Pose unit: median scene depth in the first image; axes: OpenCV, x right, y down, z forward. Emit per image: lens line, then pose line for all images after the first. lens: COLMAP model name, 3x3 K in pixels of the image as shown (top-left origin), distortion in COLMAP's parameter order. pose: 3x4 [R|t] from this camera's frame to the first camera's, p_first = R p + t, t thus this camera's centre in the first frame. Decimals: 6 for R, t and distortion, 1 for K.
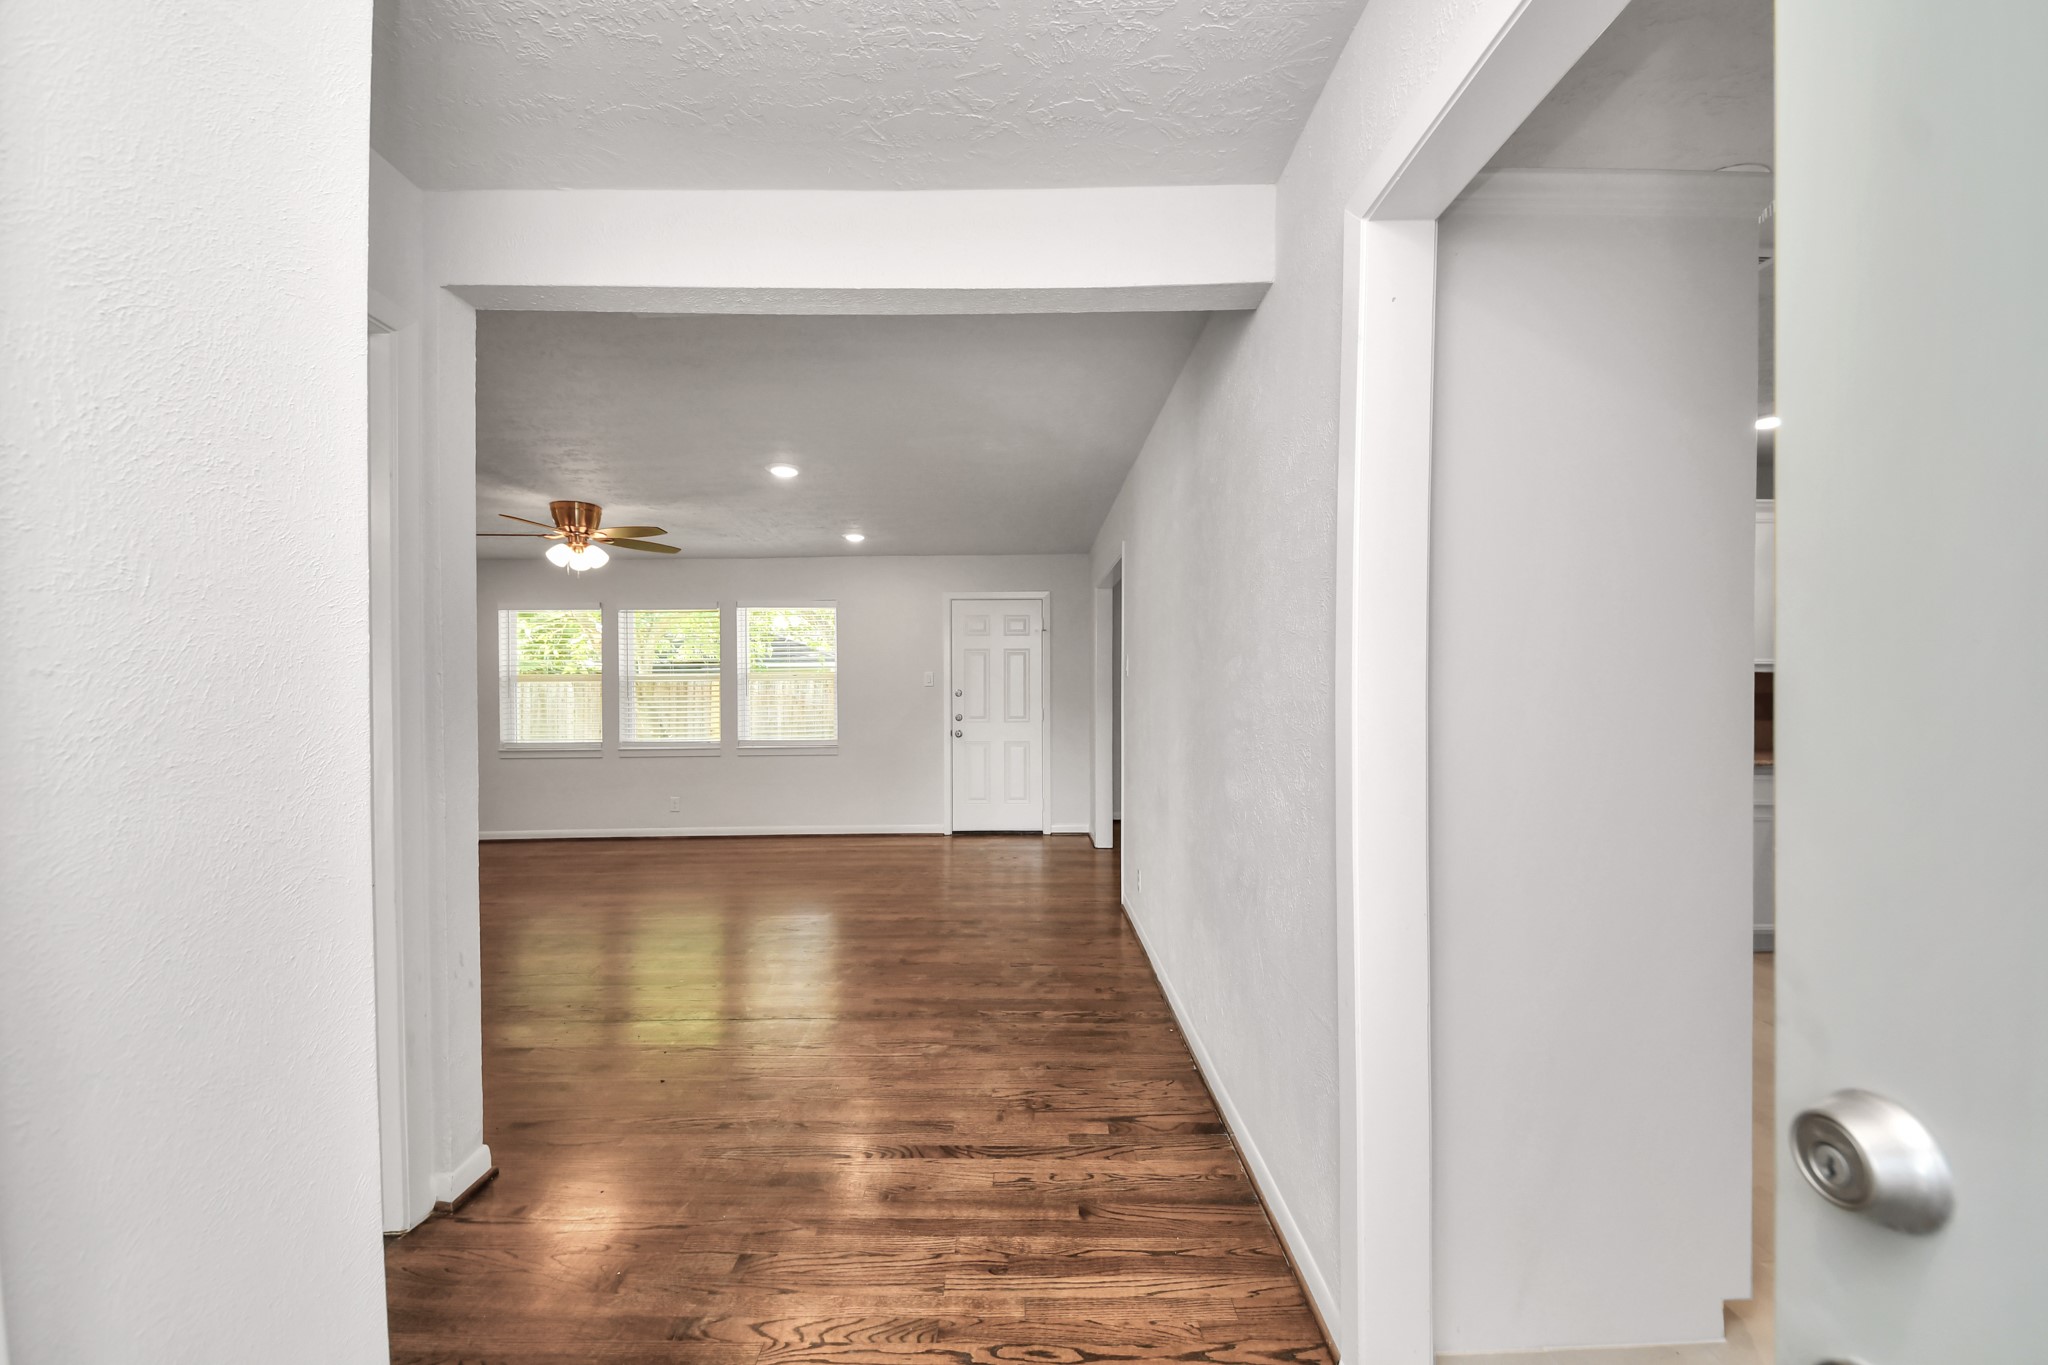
lens RADIAL K [[748.9, 0, 1025.2], [0, 748.9, 698.2], [0, 0, 1]] dist [0.009005, -0.004171]
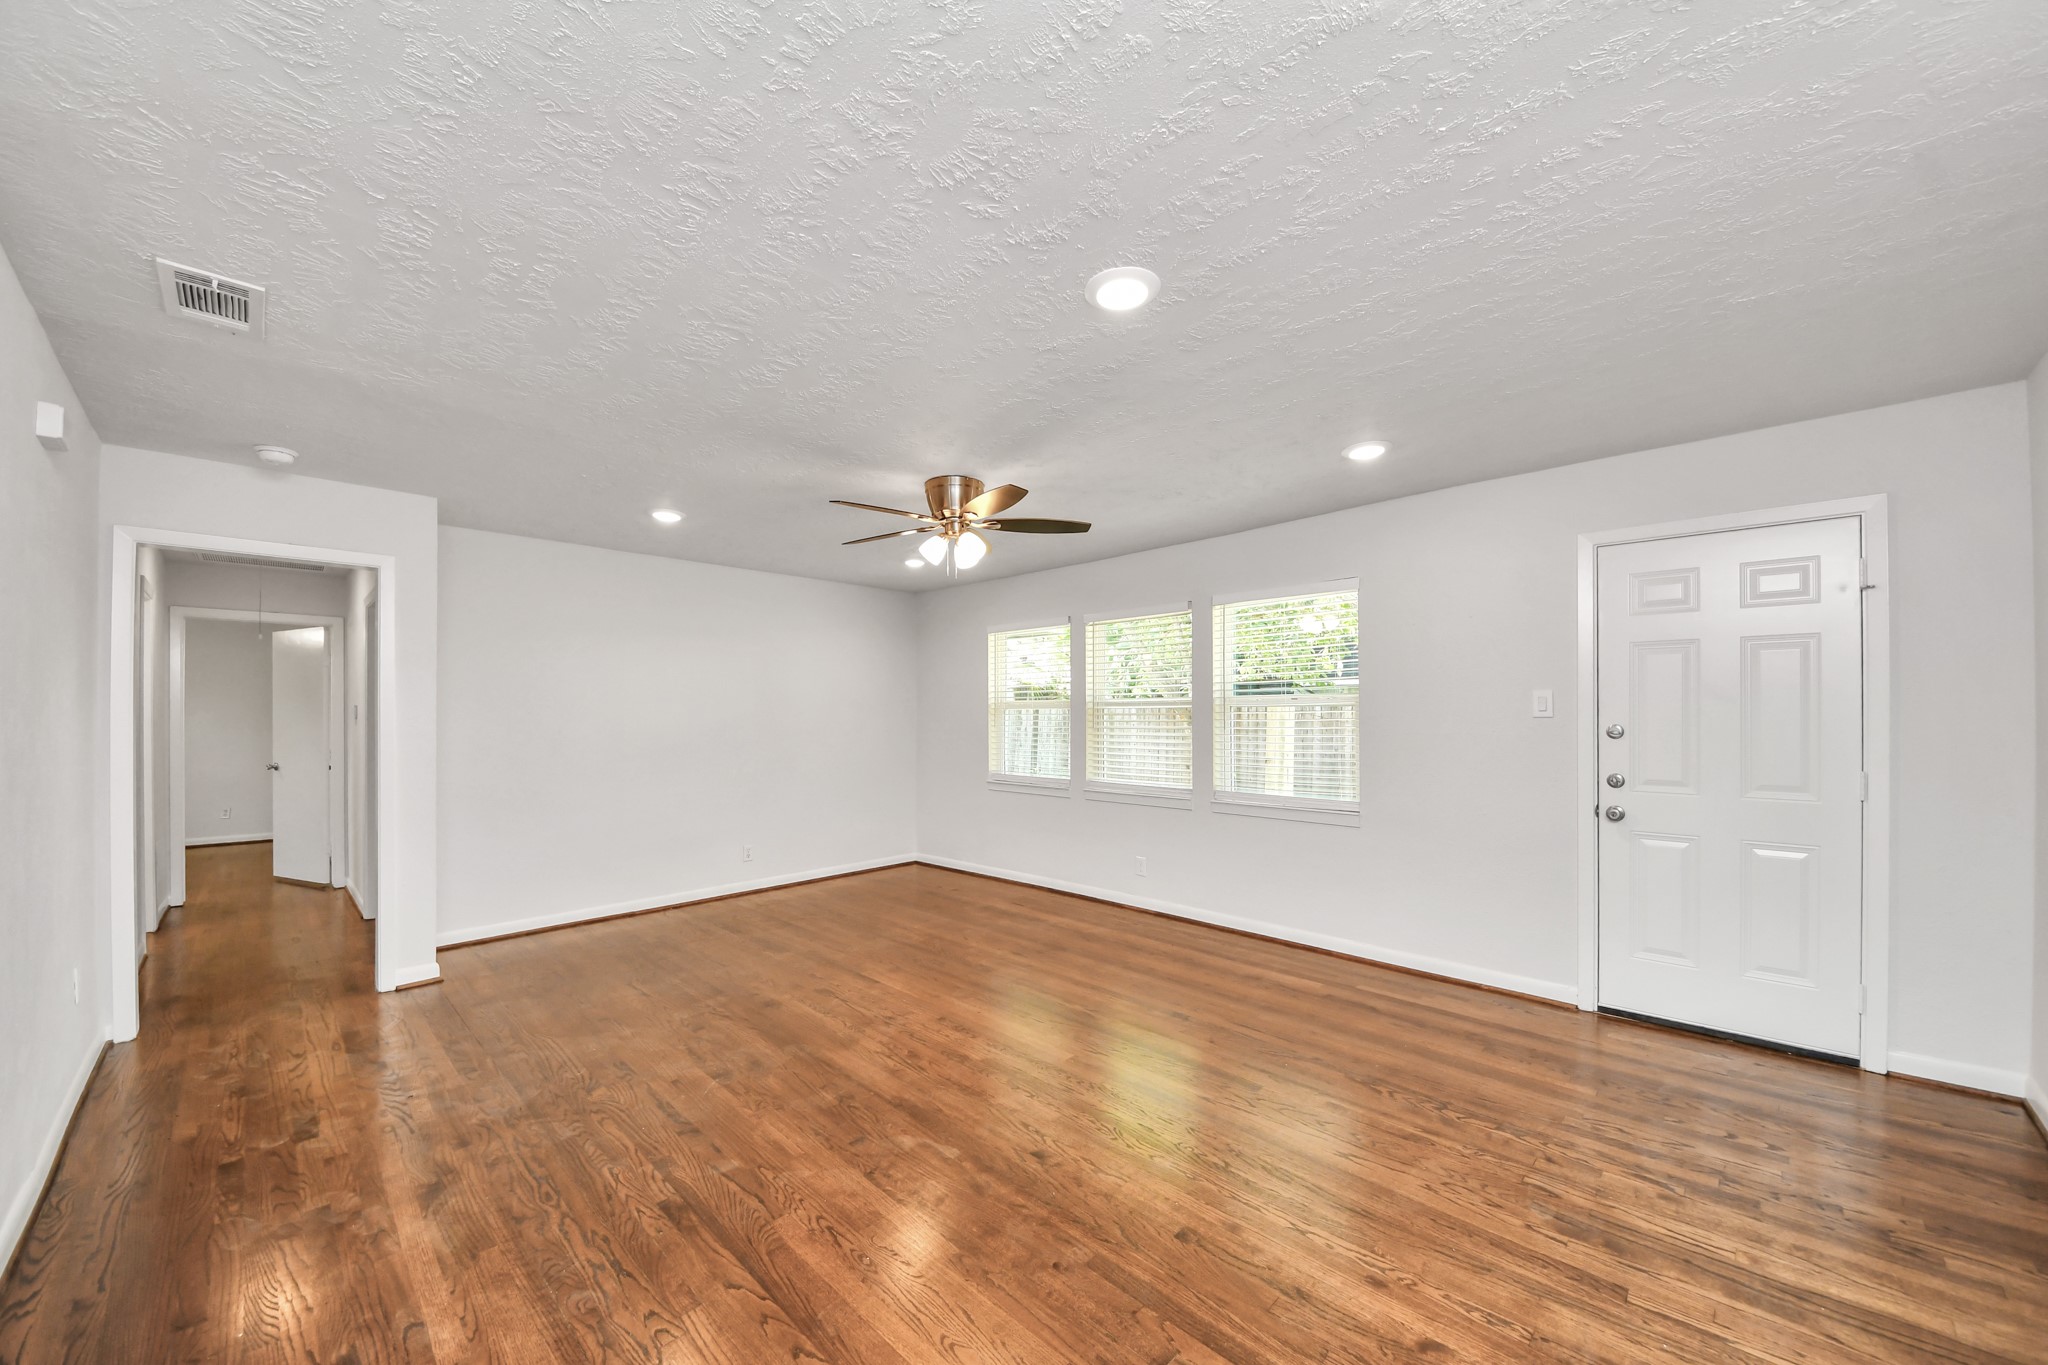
lens RADIAL K [[748.9, 0, 1005.8], [0, 748.9, 707.3], [0, 0, 1]] dist [0.009005, -0.004171]
pose [[0.705801, -0.001953, -0.708407, -0.019864], [-0.004564, 0.999963, -0.007304, -0.017969], [0.708395, 0.008388, 0.705766, 0.358549]]
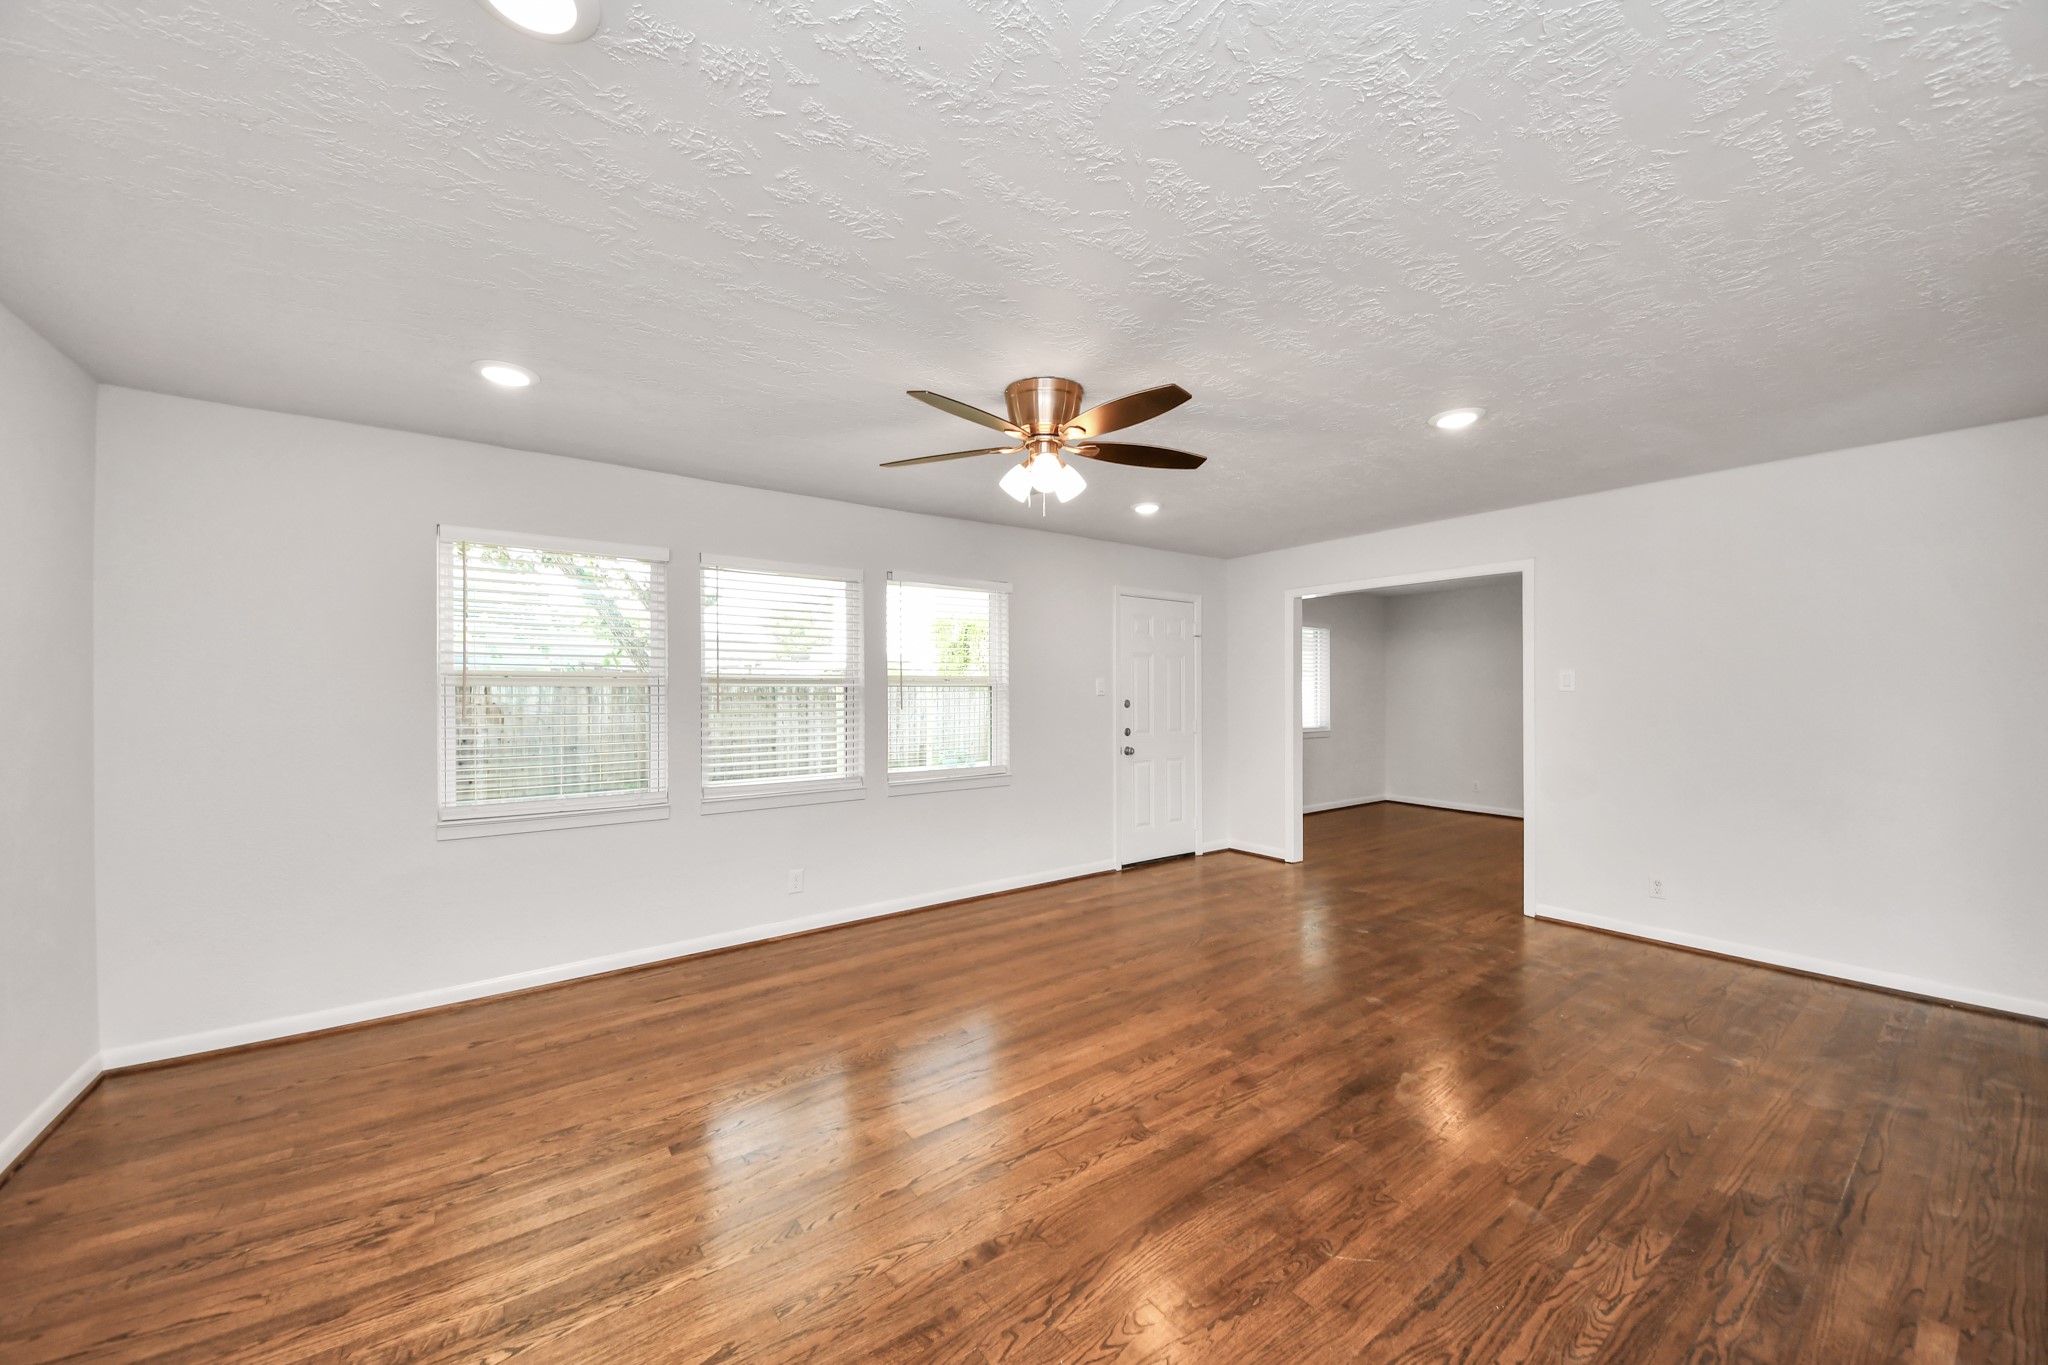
lens RADIAL K [[748.9, 0, 1018.0], [0, 748.9, 696.8], [0, 0, 1]] dist [0.009005, -0.004171]
pose [[0.805598, -0.003423, 0.592452, -0.694852], [-0.004773, 0.999913, 0.012267, -0.023461], [-0.592443, -0.012710, 0.805512, 0.387846]]
